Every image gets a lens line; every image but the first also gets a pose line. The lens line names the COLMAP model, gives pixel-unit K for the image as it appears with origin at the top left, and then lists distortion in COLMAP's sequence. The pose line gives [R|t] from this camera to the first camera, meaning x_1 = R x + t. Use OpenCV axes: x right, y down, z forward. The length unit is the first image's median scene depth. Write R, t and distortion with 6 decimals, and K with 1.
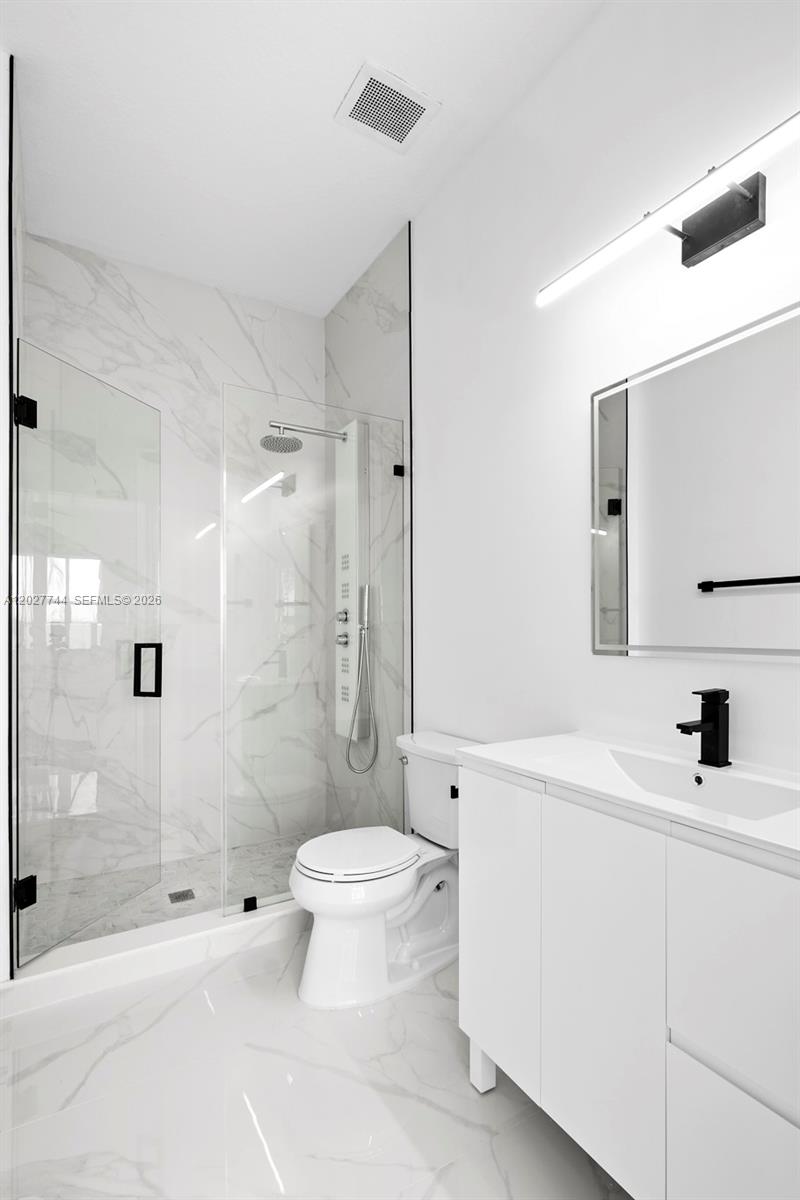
lens RADIAL K [[545.4, 0, 401.8], [0, 545.4, 628.2], [0, 0, 1]] dist [-0.006471, 0.000006]
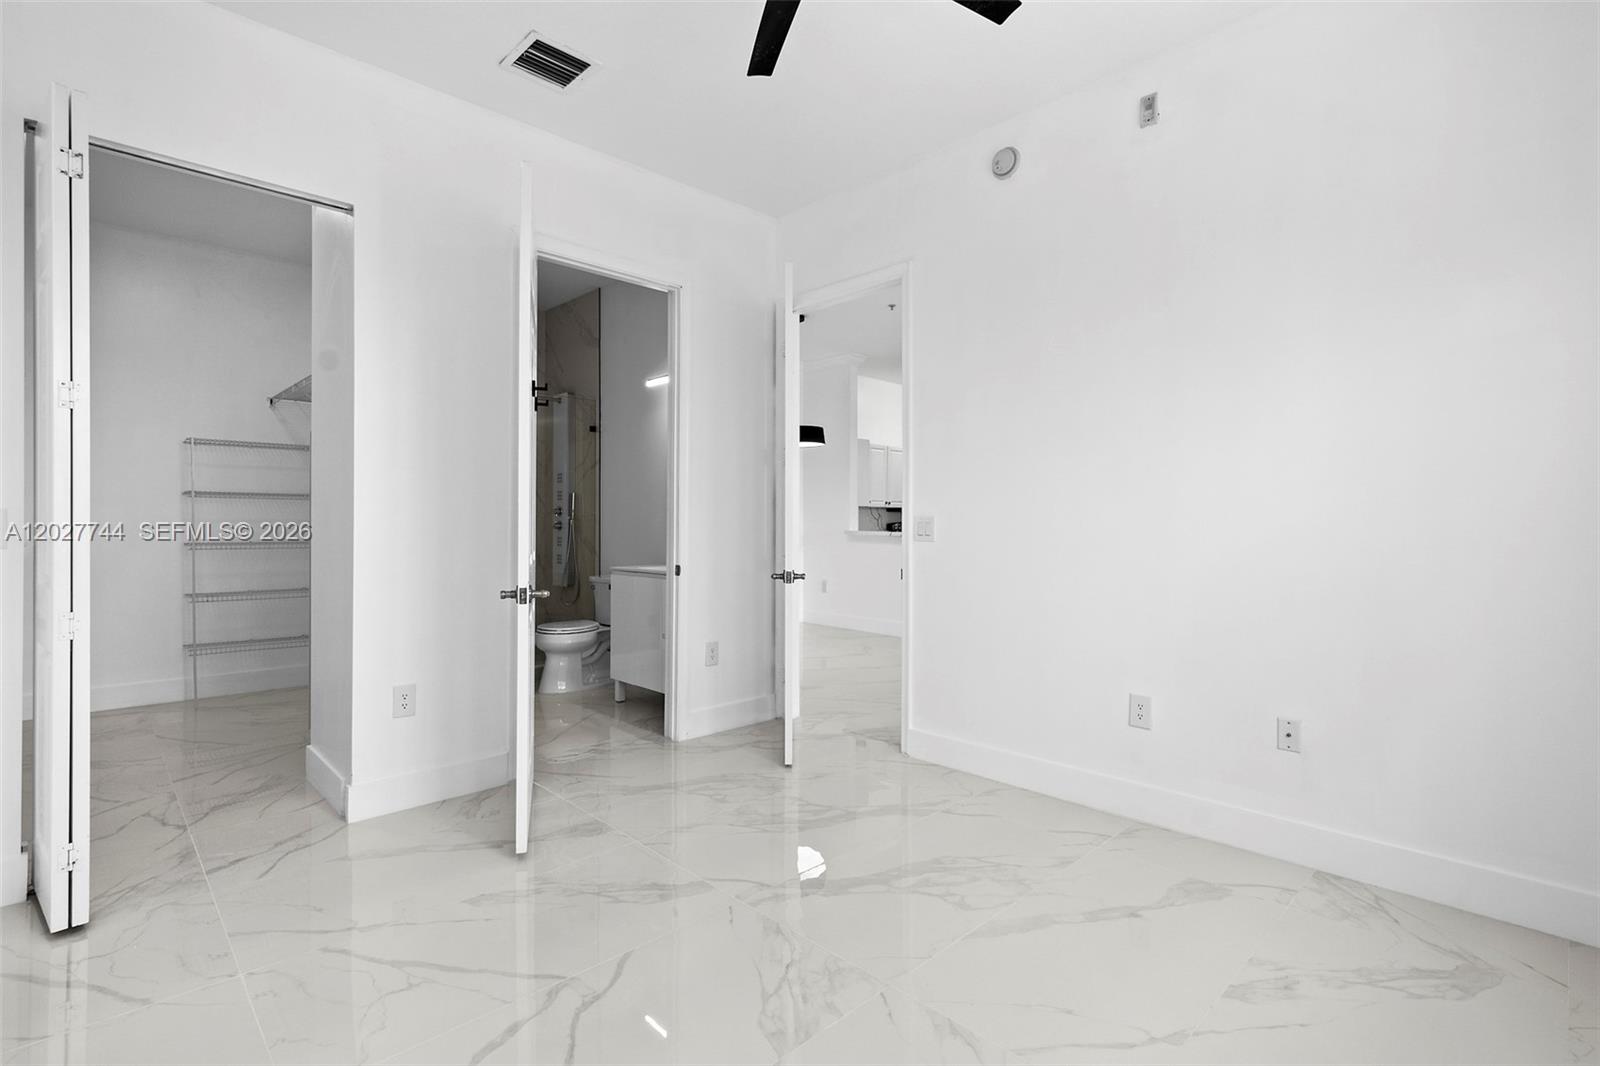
lens RADIAL K [[727.2, 0, 792.6], [0, 727.2, 530.8], [0, 0, 1]] dist [-0.006471, 0.000006]
pose [[0.974436, 0.005168, 0.224604, 0.091817], [-0.007806, 0.999911, 0.010857, 0.007585], [-0.224528, -0.012333, 0.974390, -1.334578]]
